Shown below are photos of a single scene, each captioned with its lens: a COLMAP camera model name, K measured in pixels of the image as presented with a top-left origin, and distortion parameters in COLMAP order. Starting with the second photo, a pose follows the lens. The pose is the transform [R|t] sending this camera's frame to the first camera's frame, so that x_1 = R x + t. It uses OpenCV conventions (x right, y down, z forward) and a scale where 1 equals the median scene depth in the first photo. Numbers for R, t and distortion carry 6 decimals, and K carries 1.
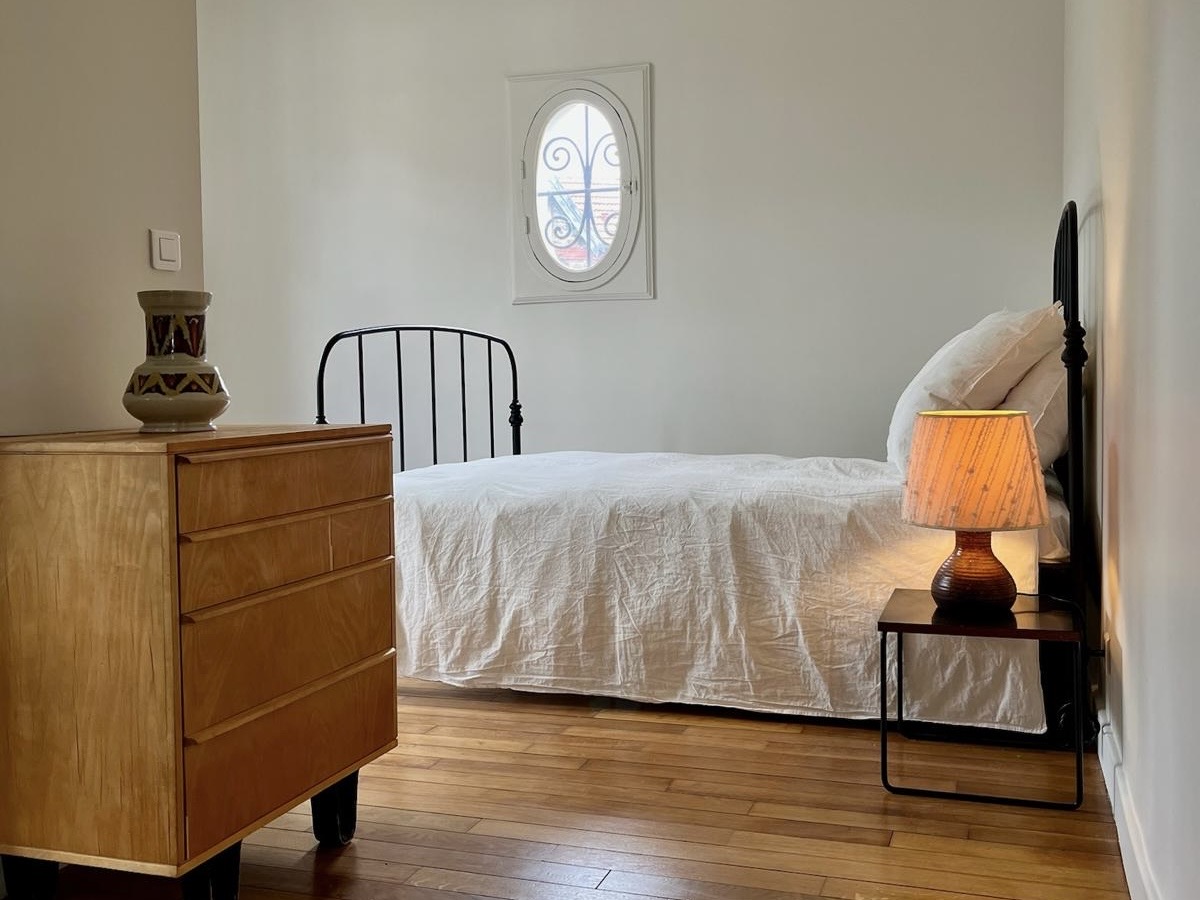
lens RADIAL K [[1217.0, 0, 595.1], [0, 1217.0, 447.8], [0, 0, 1]] dist [0.012001, 0.000000]
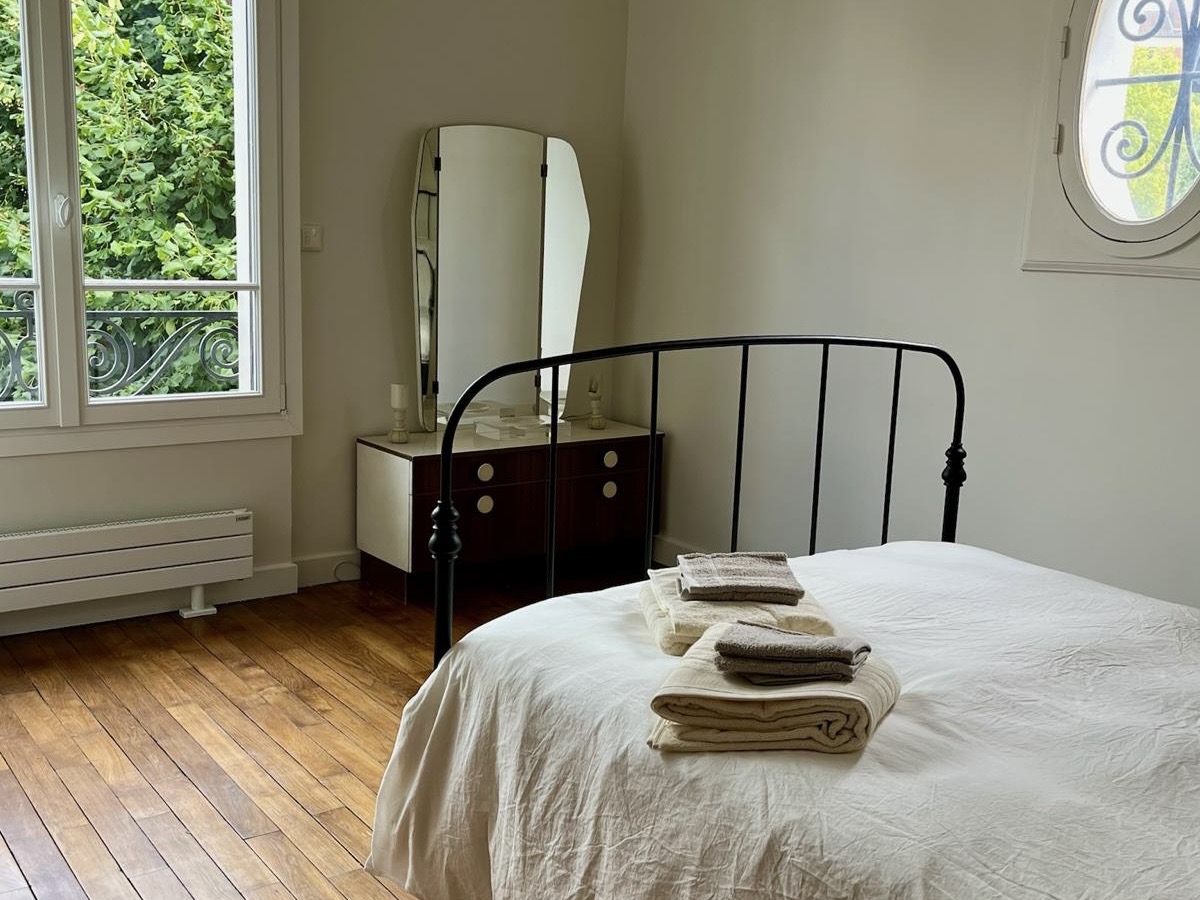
lens RADIAL K [[1217.0, 0, 605.2], [0, 1217.0, 450.1], [0, 0, 1]] dist [0.012001, 0.000000]
pose [[0.800581, 0.150451, -0.580030, 0.206445], [-0.077876, 0.985881, 0.148235, -0.157393], [0.594142, -0.073504, 0.800994, 0.571347]]
